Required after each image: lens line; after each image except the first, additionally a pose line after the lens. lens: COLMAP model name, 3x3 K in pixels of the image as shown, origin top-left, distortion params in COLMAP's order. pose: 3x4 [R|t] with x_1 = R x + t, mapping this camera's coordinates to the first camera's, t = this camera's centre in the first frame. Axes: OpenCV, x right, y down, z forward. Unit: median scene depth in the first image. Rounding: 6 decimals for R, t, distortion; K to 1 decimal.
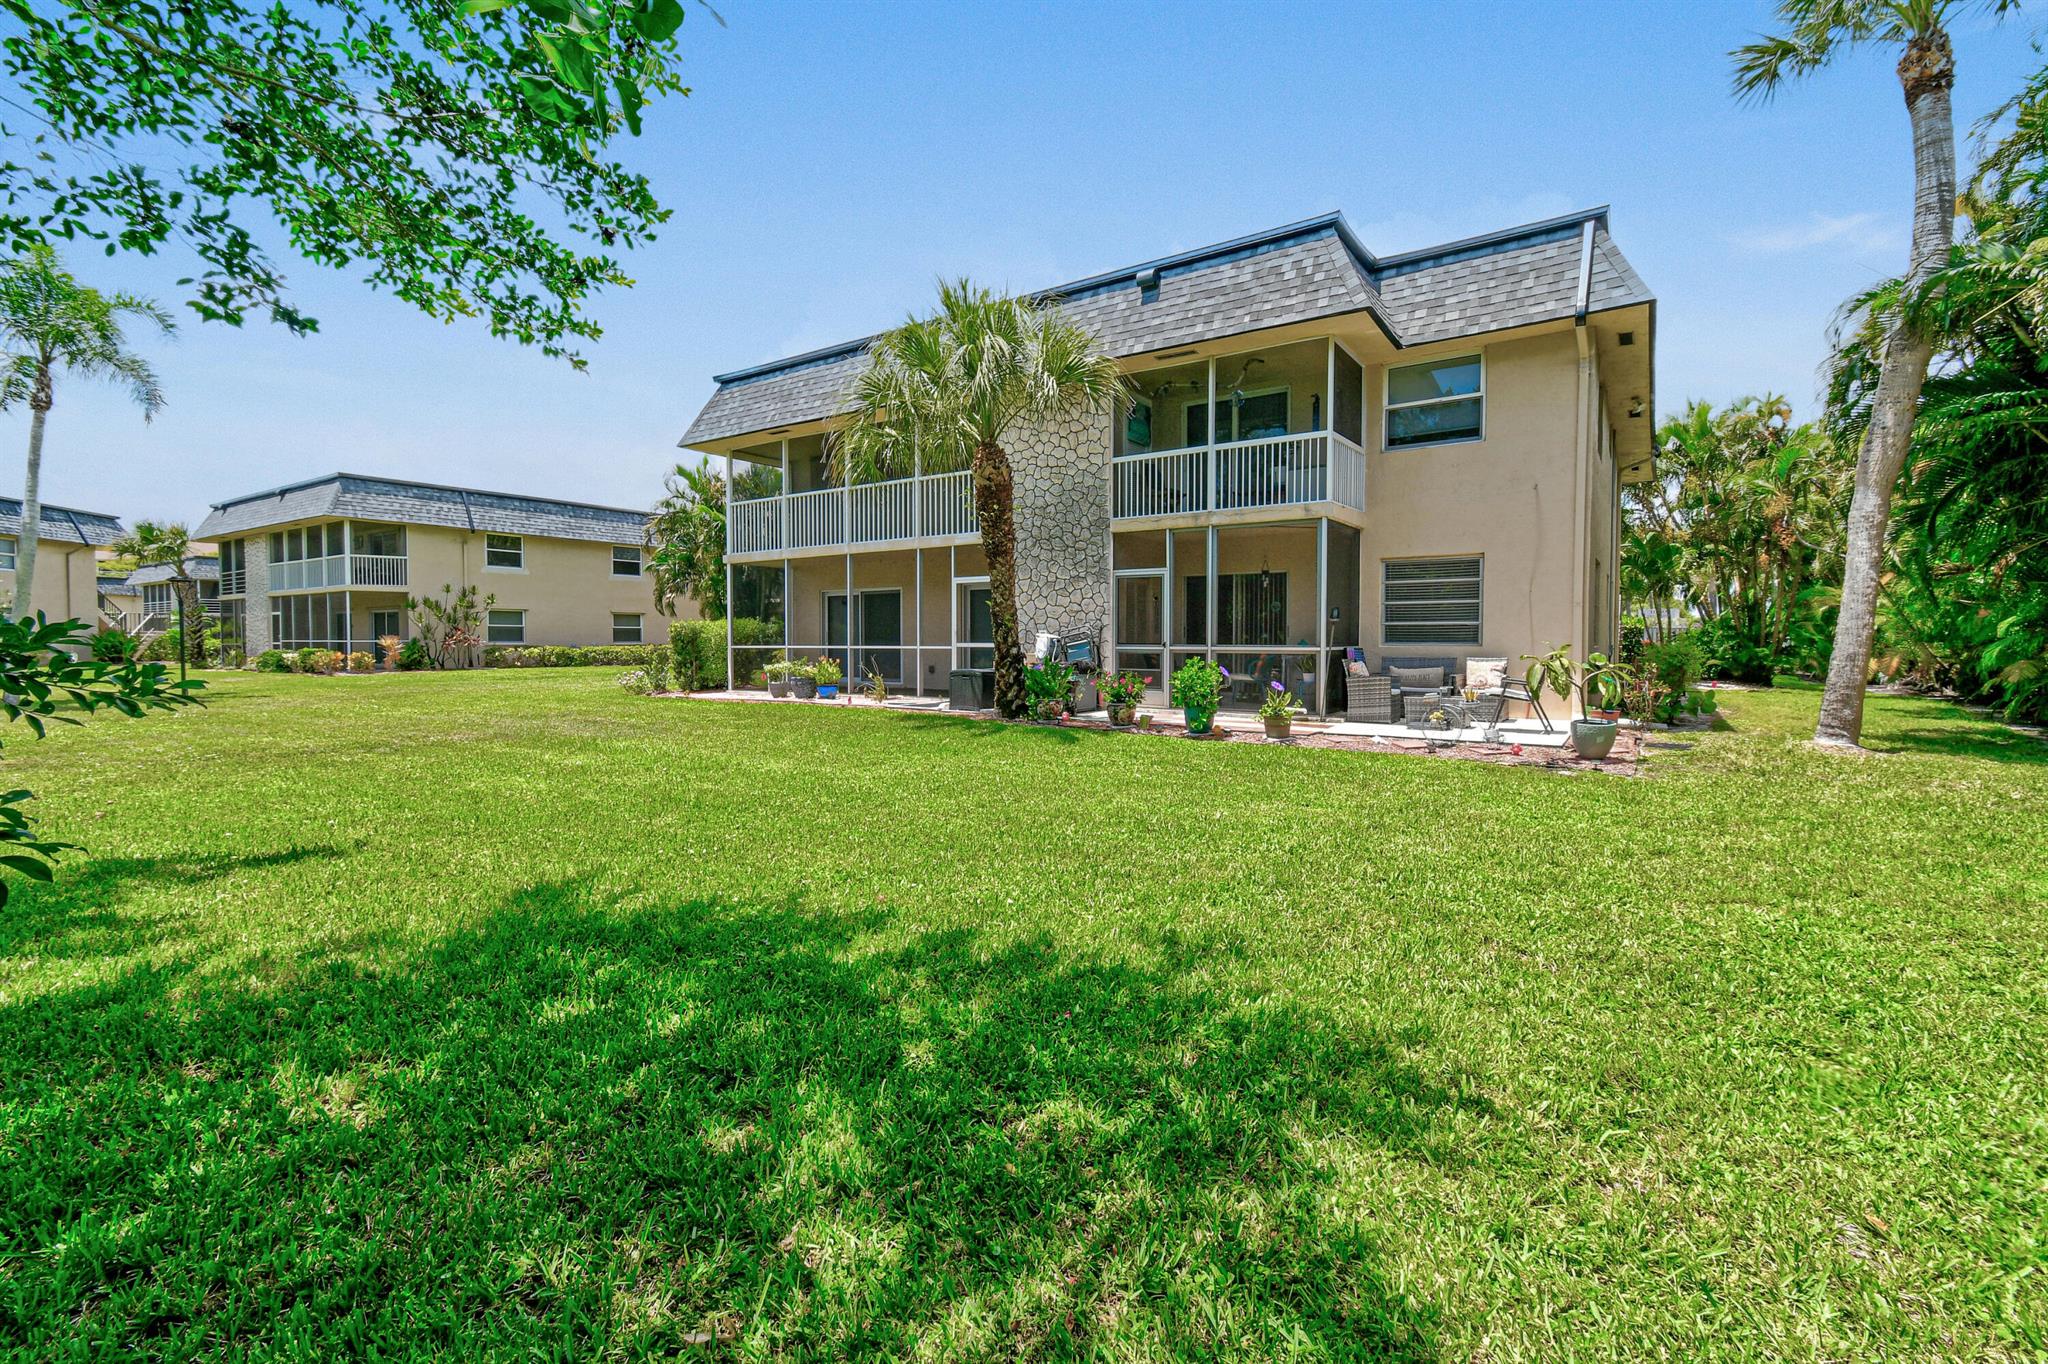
lens RADIAL K [[922.5, 0, 1037.6], [0, 922.5, 680.0], [0, 0, 1]] dist [0.013941, -0.003154]
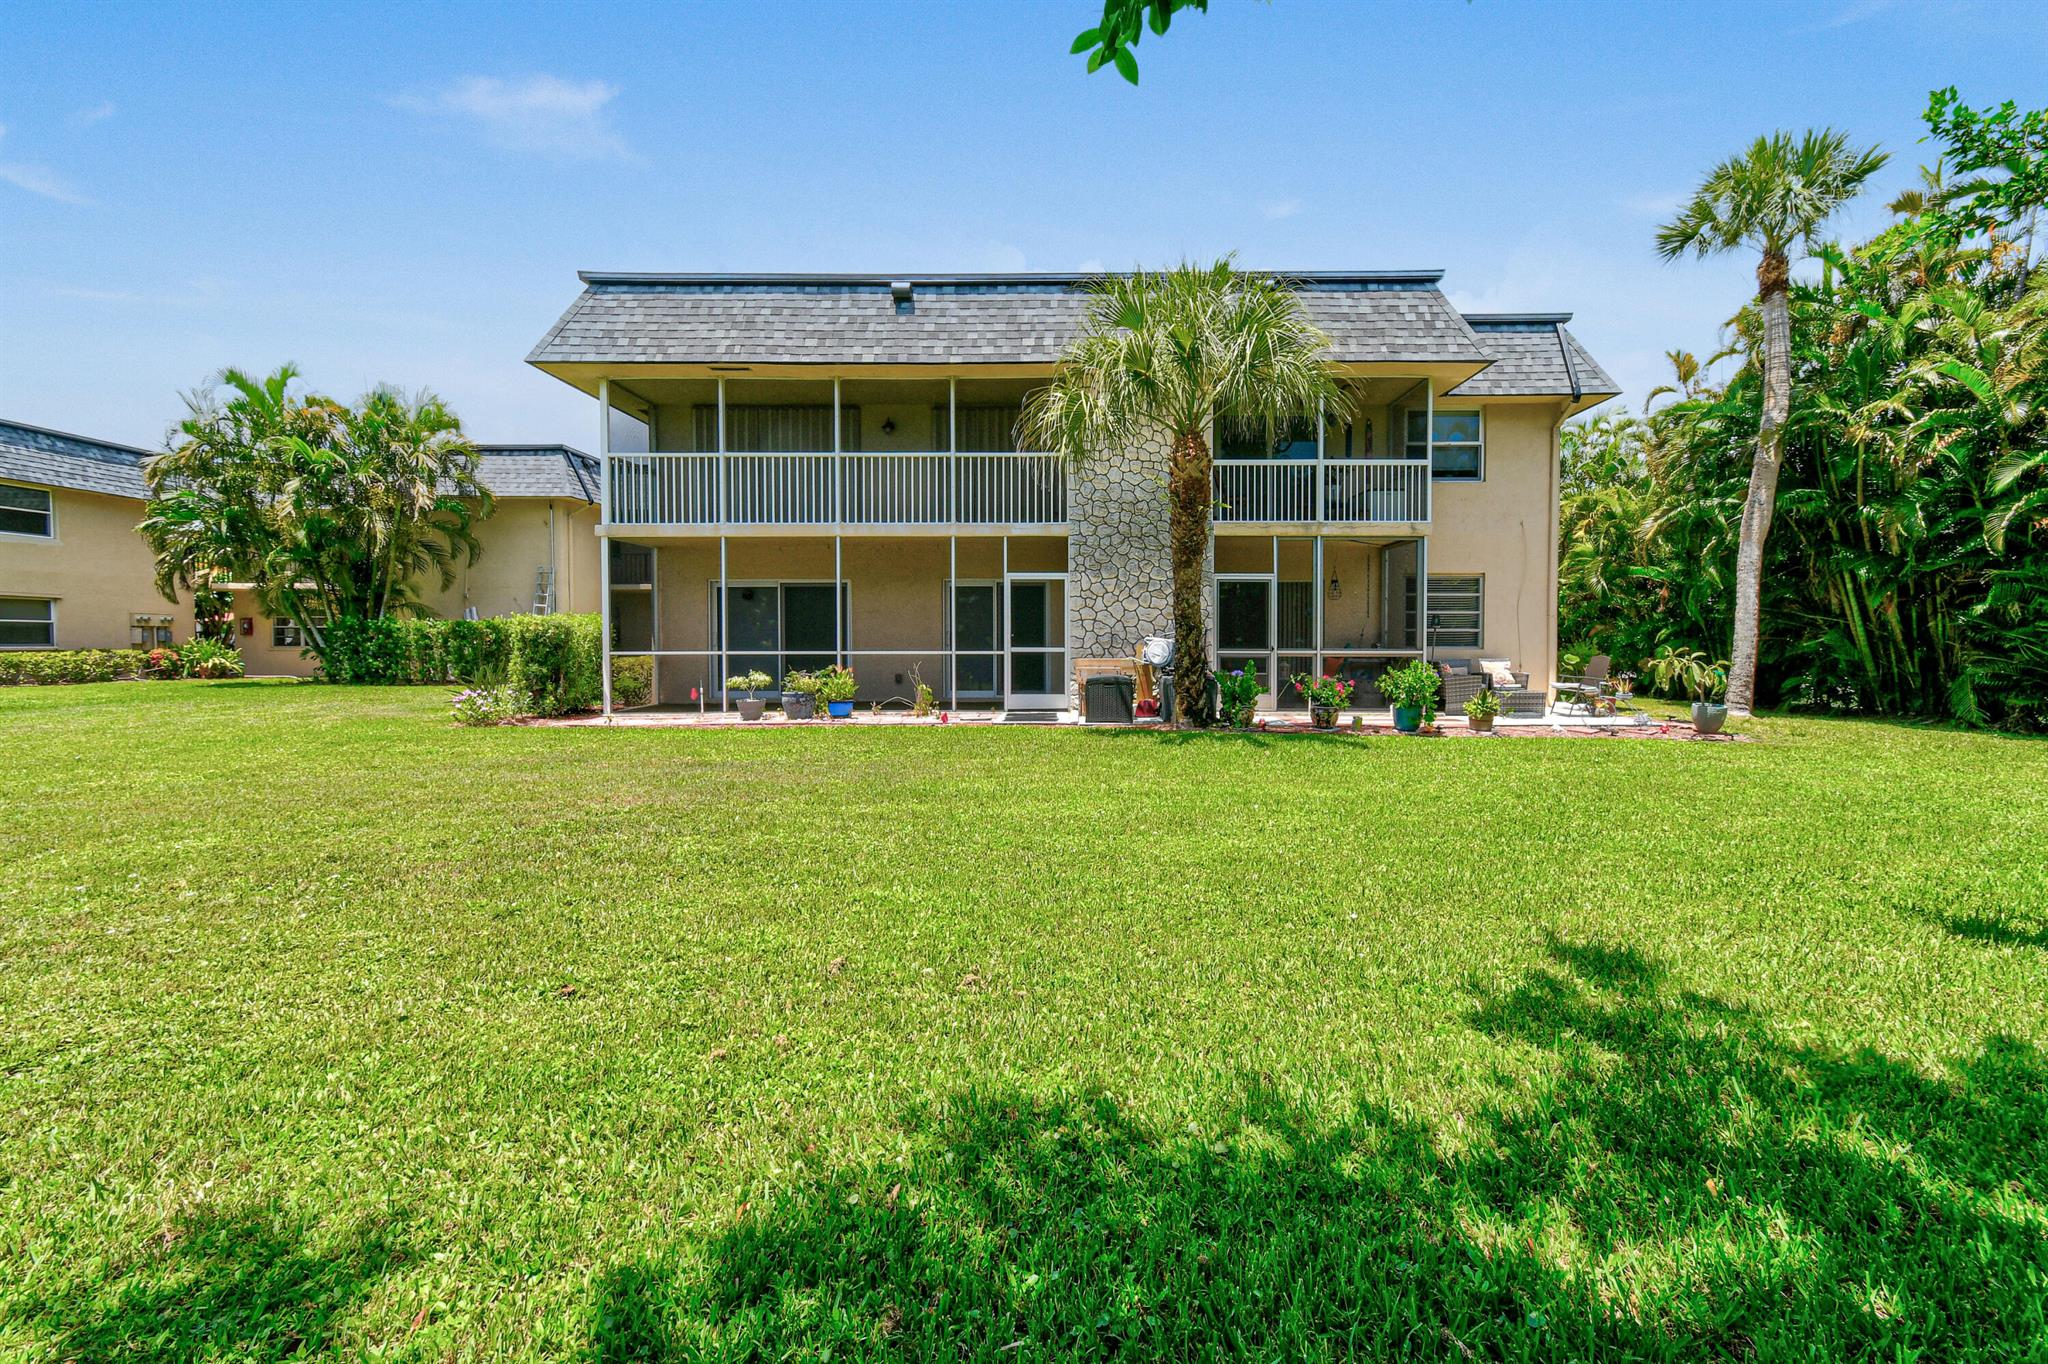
lens RADIAL K [[922.5, 0, 1028.9], [0, 922.5, 674.4], [0, 0, 1]] dist [0.013941, -0.003154]
pose [[0.821394, -0.020767, 0.569984, -0.676955], [0.023569, 0.999719, 0.002459, -0.019458], [-0.569875, 0.011414, 0.821652, 0.318427]]
